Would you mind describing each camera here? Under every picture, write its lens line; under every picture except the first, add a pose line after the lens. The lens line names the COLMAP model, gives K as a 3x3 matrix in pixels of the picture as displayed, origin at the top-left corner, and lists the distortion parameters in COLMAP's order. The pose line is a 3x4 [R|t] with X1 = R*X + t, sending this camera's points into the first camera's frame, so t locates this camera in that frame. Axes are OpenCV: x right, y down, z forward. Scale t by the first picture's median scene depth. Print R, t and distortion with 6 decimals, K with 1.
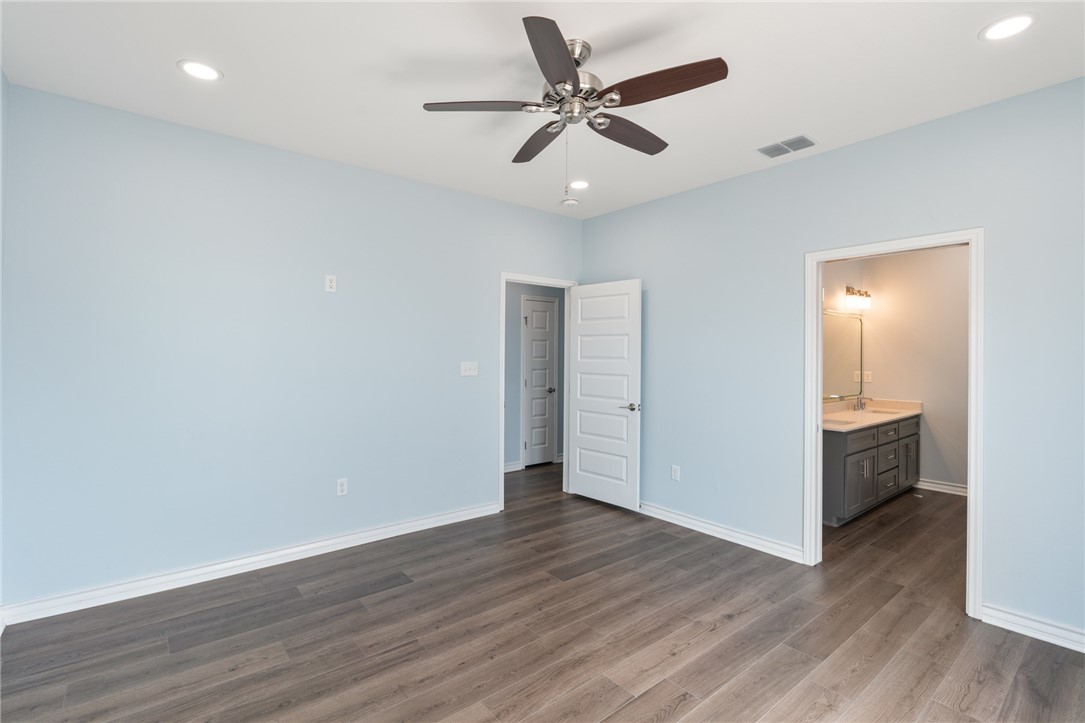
lens RADIAL K [[497.5, 0, 542.7], [0, 497.5, 357.3], [0, 0, 1]] dist [-0.007837, 0.000365]
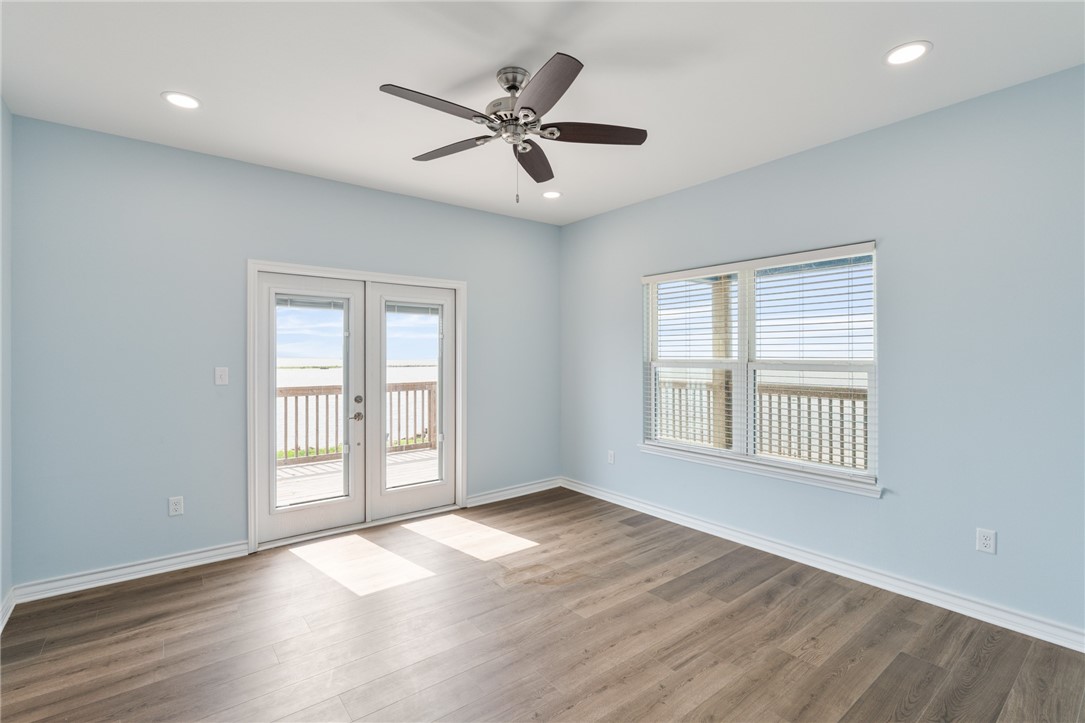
lens RADIAL K [[497.5, 0, 542.7], [0, 497.5, 357.3], [0, 0, 1]] dist [-0.007837, 0.000365]
pose [[-0.999698, -0.007801, 0.023305, -0.031138], [-0.007798, 0.999970, 0.000201, -0.002021], [-0.023305, 0.000019, -0.999728, 1.988244]]
